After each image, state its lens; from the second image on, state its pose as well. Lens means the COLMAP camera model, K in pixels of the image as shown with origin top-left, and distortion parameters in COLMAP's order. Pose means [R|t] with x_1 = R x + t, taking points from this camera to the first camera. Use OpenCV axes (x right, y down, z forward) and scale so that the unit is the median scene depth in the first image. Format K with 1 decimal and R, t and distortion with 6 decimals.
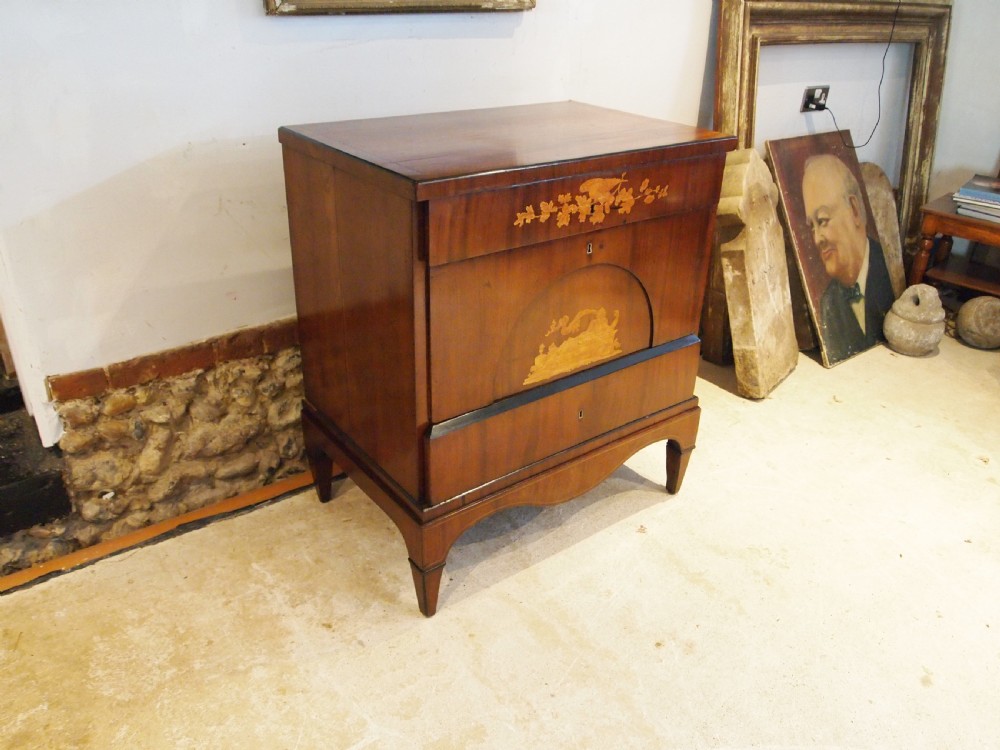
lens RADIAL K [[792.6, 0, 504.0], [0, 792.6, 376.5], [0, 0, 1]] dist [-0.051750, 0.006482]
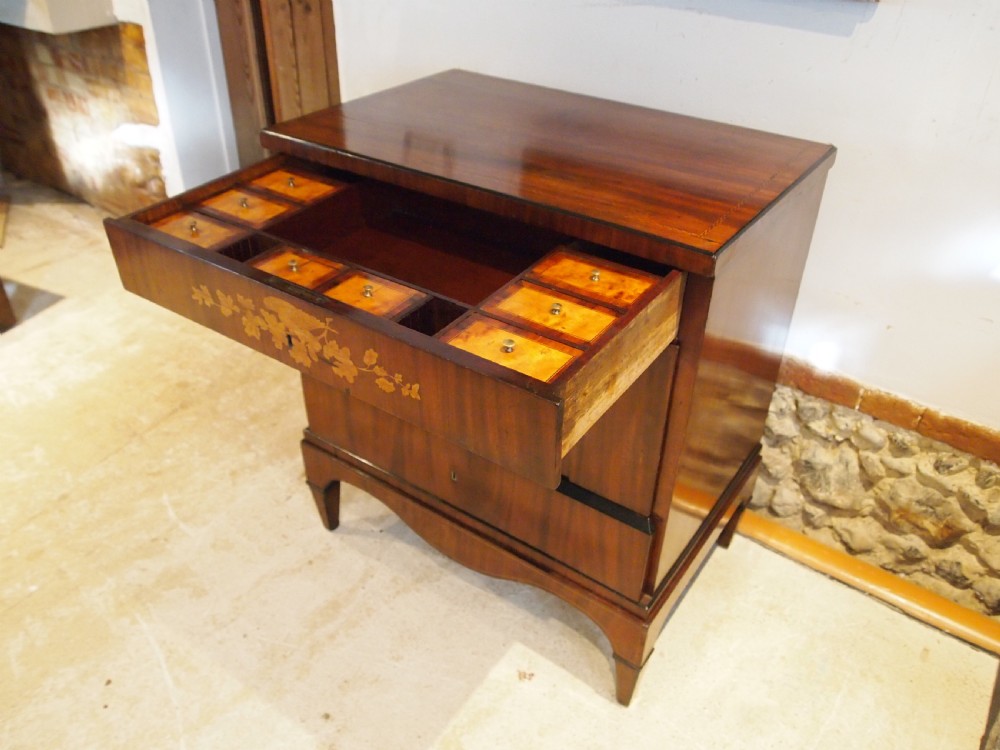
lens RADIAL K [[792.6, 0, 507.7], [0, 792.6, 380.5], [0, 0, 1]] dist [-0.051750, 0.006482]
pose [[0.305603, 0.519404, -0.798014, 0.657638], [-0.452060, 0.816775, 0.358496, -0.324371], [0.838003, 0.251193, 0.484410, 0.553411]]
